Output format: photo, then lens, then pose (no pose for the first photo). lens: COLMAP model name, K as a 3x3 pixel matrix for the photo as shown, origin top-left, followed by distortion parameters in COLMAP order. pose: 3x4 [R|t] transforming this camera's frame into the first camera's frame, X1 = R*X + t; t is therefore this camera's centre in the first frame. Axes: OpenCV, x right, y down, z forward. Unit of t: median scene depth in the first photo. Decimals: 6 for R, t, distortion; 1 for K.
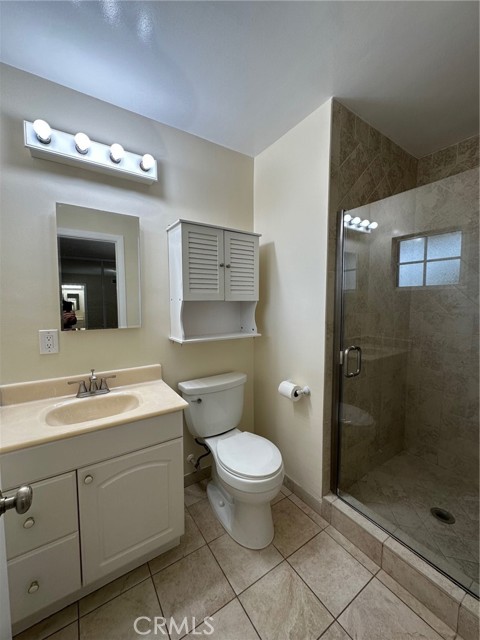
lens RADIAL K [[253.9, 0, 239.9], [0, 253.9, 319.0], [0, 0, 1]] dist [0.000504, 0.000243]
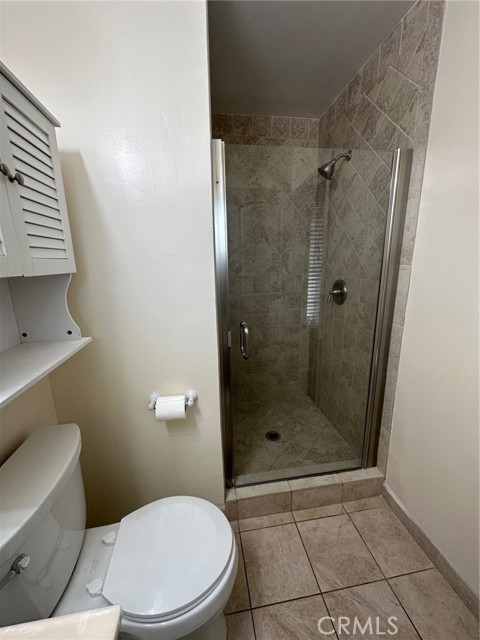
lens RADIAL K [[253.9, 0, 239.8], [0, 253.9, 320.0], [0, 0, 1]] dist [0.000504, 0.000243]
pose [[0.417135, -0.205485, 0.885310, -0.299878], [0.077408, 0.978598, 0.190665, -0.062847], [-0.905542, -0.011003, 0.424114, 0.623770]]
